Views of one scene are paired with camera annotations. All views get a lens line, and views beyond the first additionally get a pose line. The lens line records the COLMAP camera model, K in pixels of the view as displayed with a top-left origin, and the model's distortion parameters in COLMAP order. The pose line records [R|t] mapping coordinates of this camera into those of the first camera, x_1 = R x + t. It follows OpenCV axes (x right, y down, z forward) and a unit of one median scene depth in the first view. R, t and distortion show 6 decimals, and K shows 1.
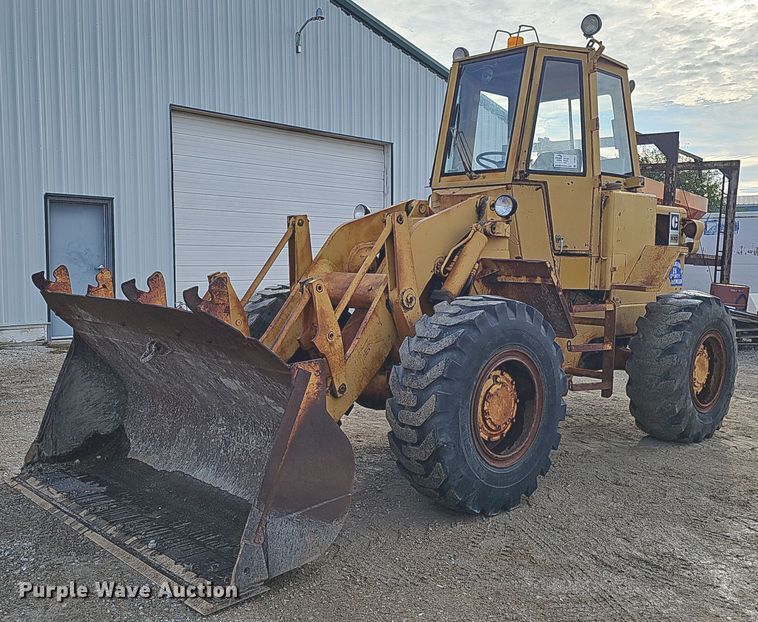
lens RADIAL K [[740.9, 0, 383.8], [0, 740.9, 307.4], [0, 0, 1]] dist [0.098300, 0.000000]
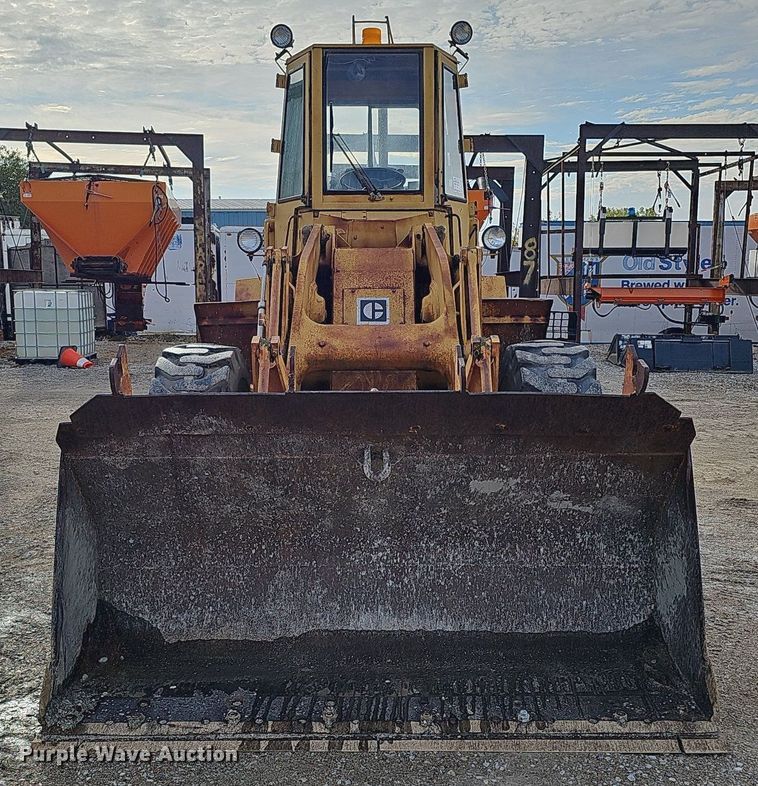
lens RADIAL K [[858.1, 0, 379.7], [0, 858.1, 398.6], [0, 0, 1]] dist [0.111347, 0.000000]
pose [[0.702523, -0.126690, 0.700293, -0.643562], [0.069012, 0.991517, 0.110144, -0.064948], [-0.708307, -0.029050, 0.705307, 0.338815]]
